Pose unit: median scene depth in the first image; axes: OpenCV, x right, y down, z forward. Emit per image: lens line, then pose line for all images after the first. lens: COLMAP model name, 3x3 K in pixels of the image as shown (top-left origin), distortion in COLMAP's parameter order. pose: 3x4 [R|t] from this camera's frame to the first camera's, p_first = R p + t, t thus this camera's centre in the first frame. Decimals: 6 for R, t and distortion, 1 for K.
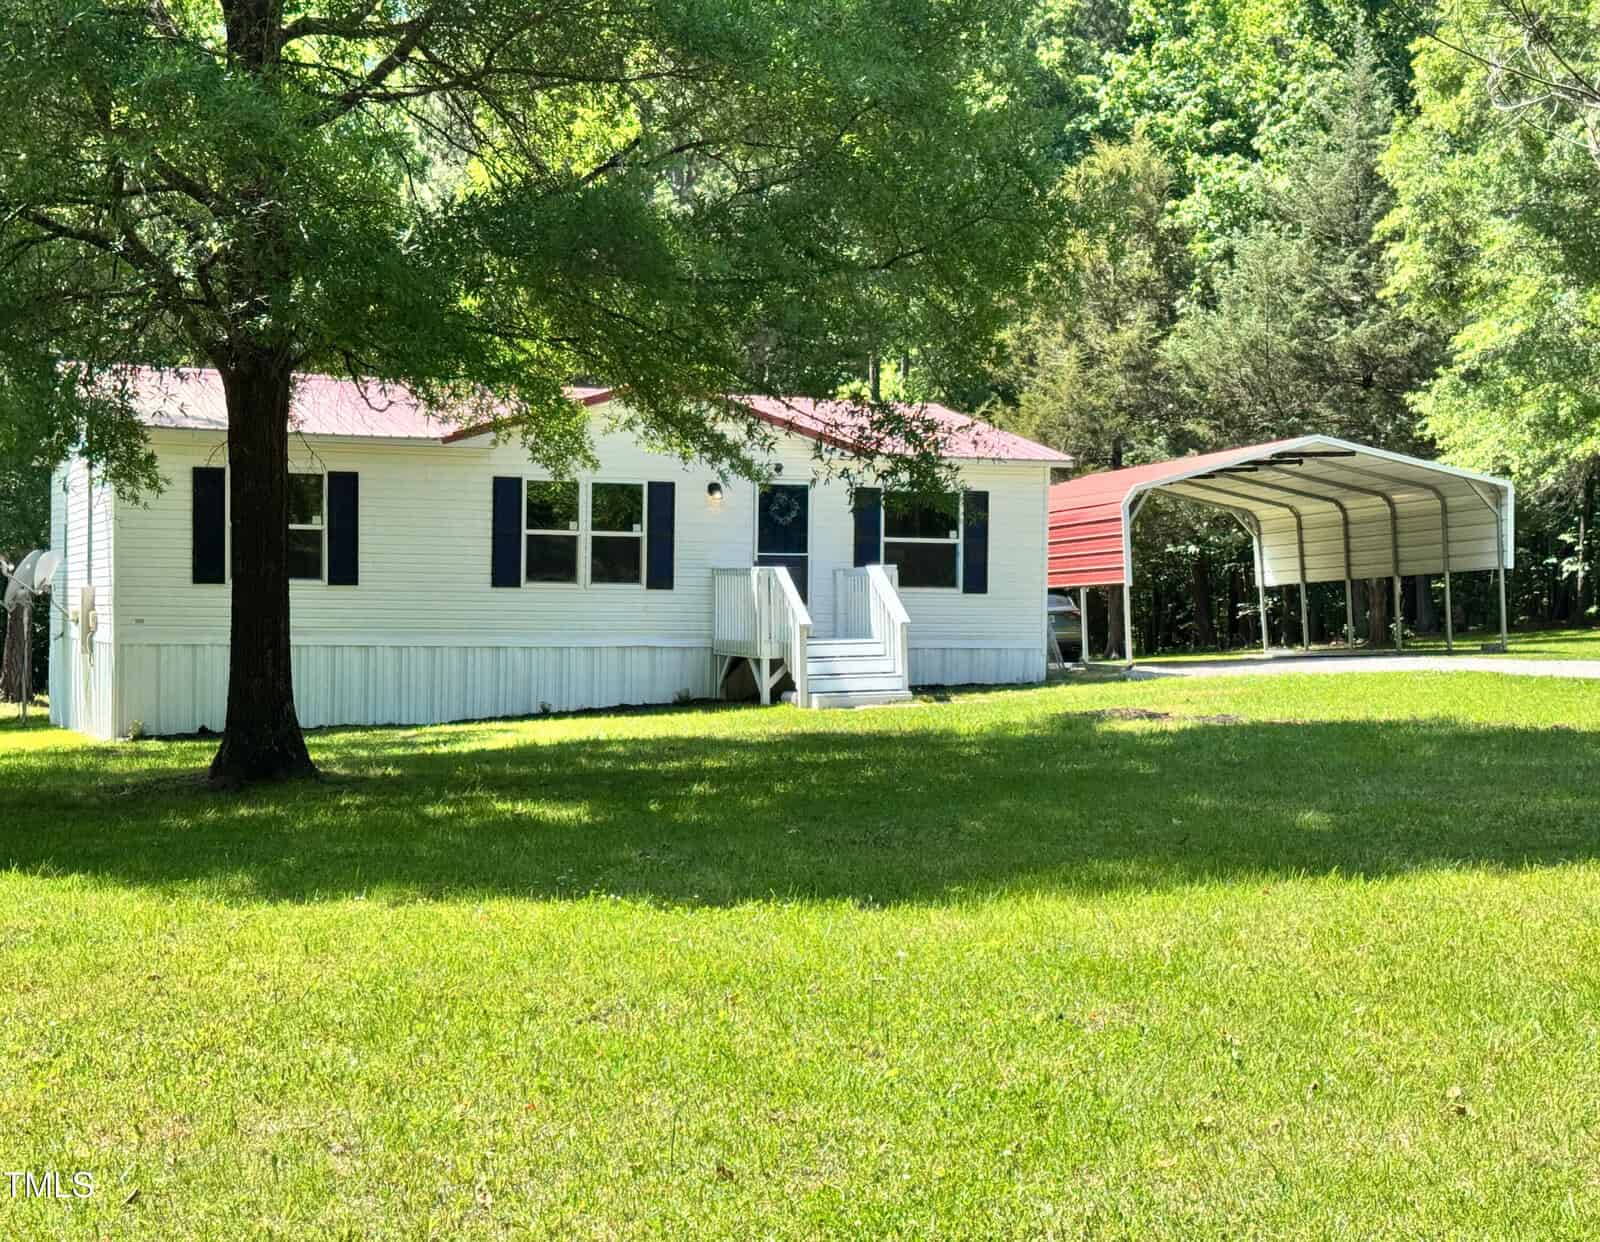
lens RADIAL K [[2314.5, 0, 800.0], [0, 2314.5, 621.0], [0, 0, 1]] dist [-0.179561, 0.063213]
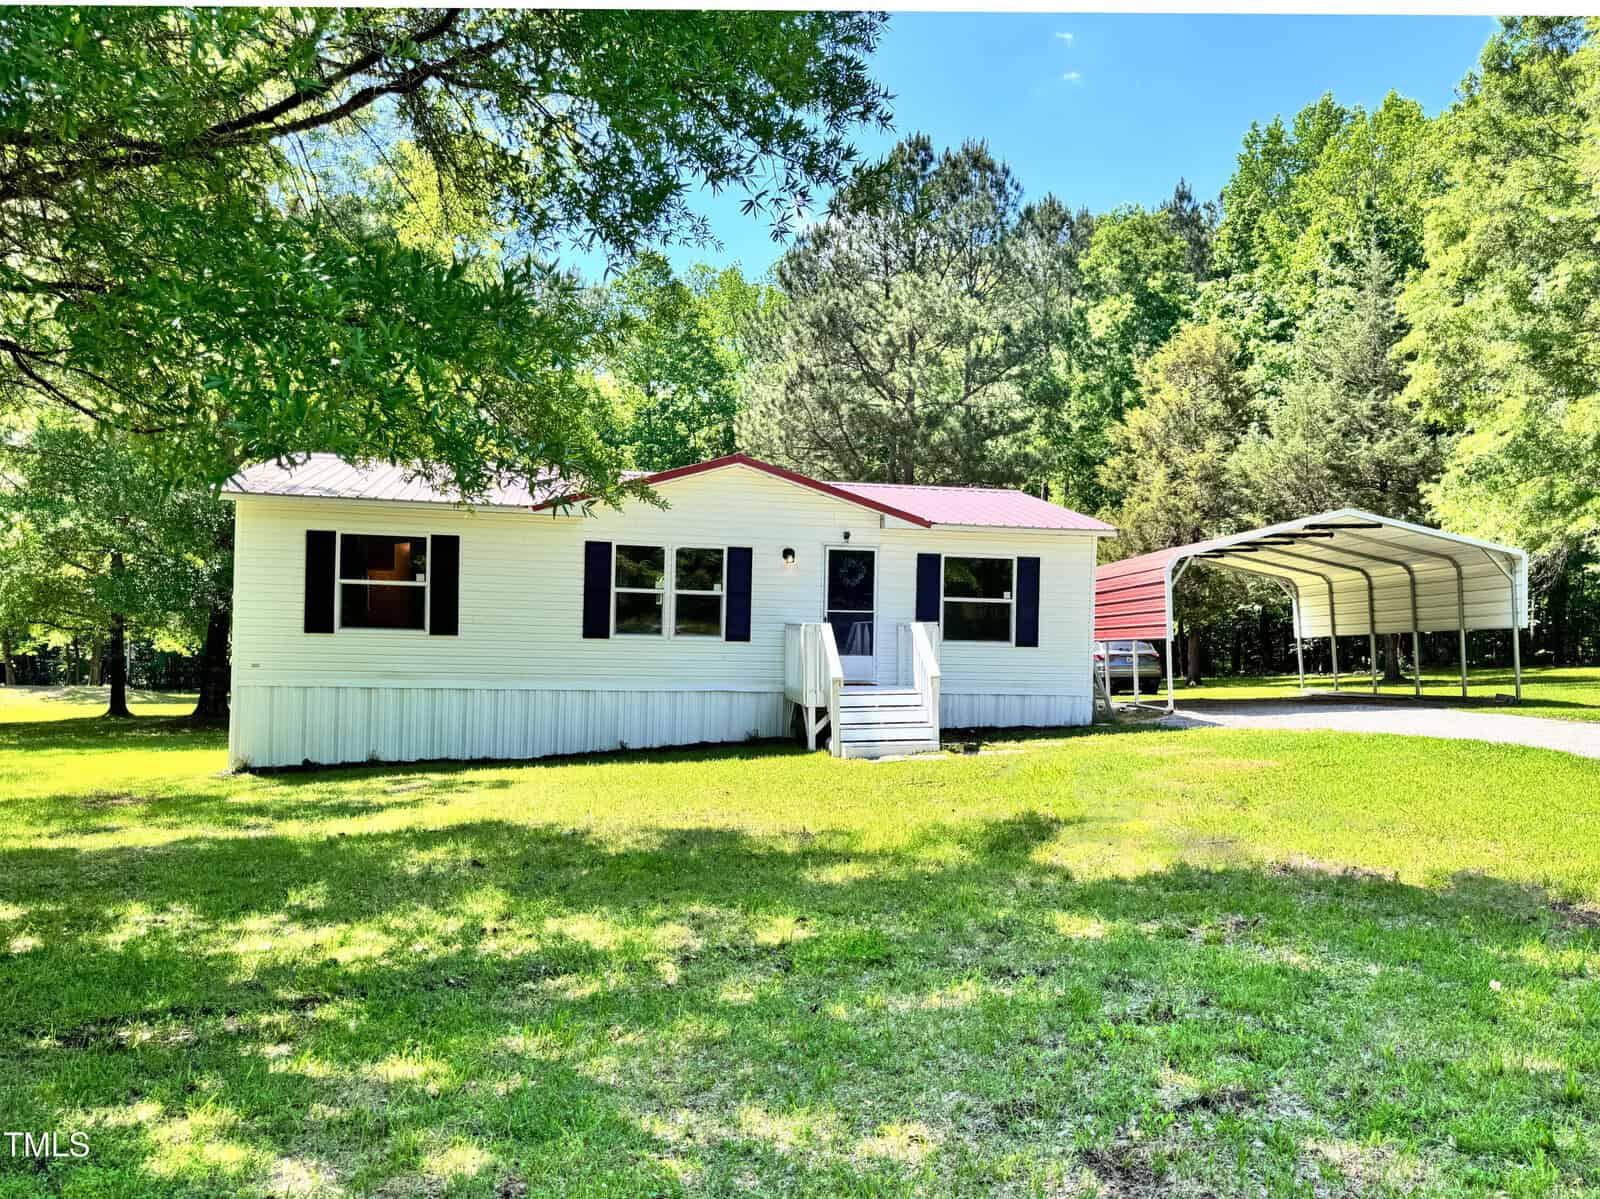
lens RADIAL K [[1173.2, 0, 821.8], [0, 1173.2, 607.6], [0, 0, 1]] dist [-0.089303, -0.003113]
pose [[0.979524, 0.006427, -0.201223, 0.074707], [-0.012623, 0.999484, -0.029521, -0.010524], [0.200929, 0.031457, 0.979101, 0.339797]]
